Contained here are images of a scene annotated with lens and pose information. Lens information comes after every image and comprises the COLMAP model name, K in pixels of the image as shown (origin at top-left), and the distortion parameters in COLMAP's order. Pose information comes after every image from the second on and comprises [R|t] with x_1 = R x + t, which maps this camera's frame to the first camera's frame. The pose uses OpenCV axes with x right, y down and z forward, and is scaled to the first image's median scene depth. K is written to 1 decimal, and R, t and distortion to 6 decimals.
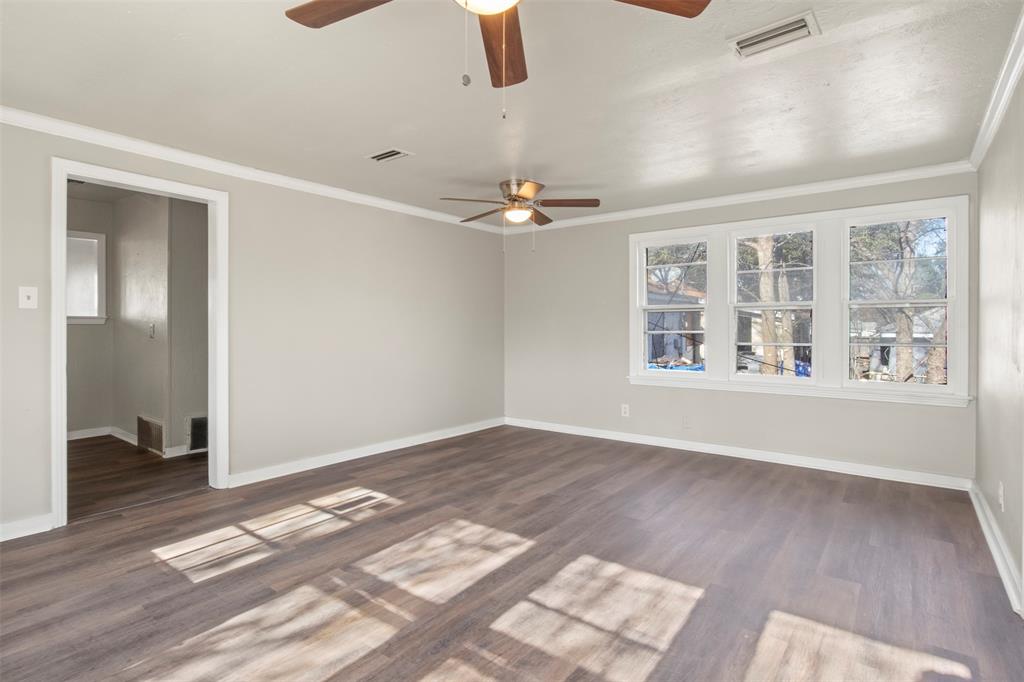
lens RADIAL K [[512.8, 0, 512.4], [0, 512.8, 323.3], [0, 0, 1]] dist [-0.001713, -0.002041]
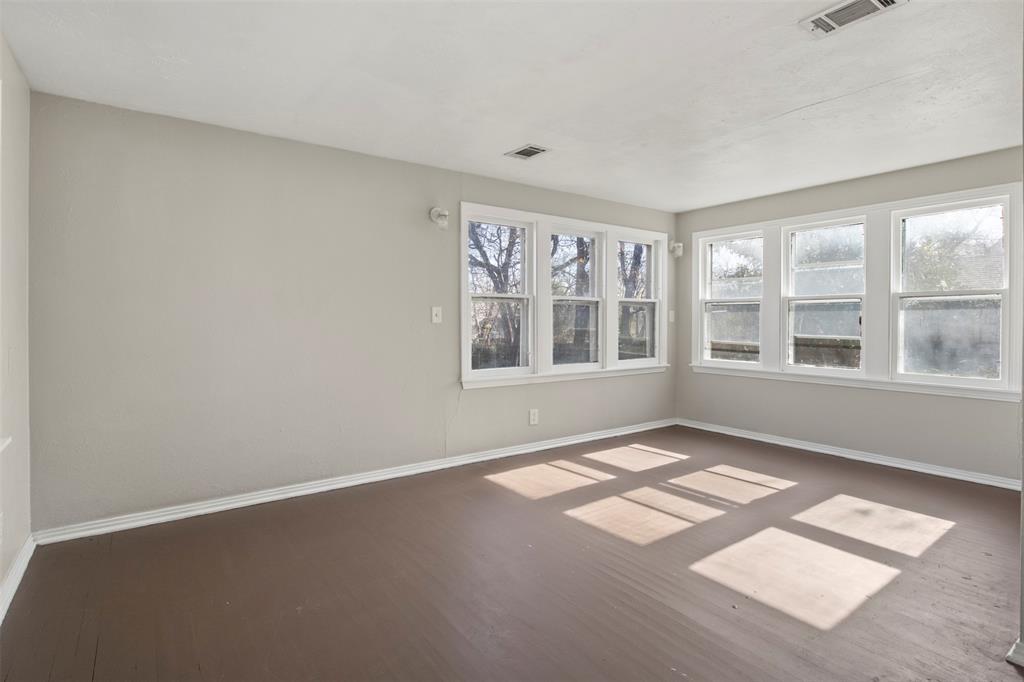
lens RADIAL K [[512.8, 0, 509.9], [0, 512.8, 335.7], [0, 0, 1]] dist [-0.001713, -0.002041]
pose [[-0.956101, -0.006958, 0.292954, 0.097135], [-0.000552, 0.999759, 0.021944, 0.016884], [-0.293036, 0.020819, -0.955875, 1.986565]]
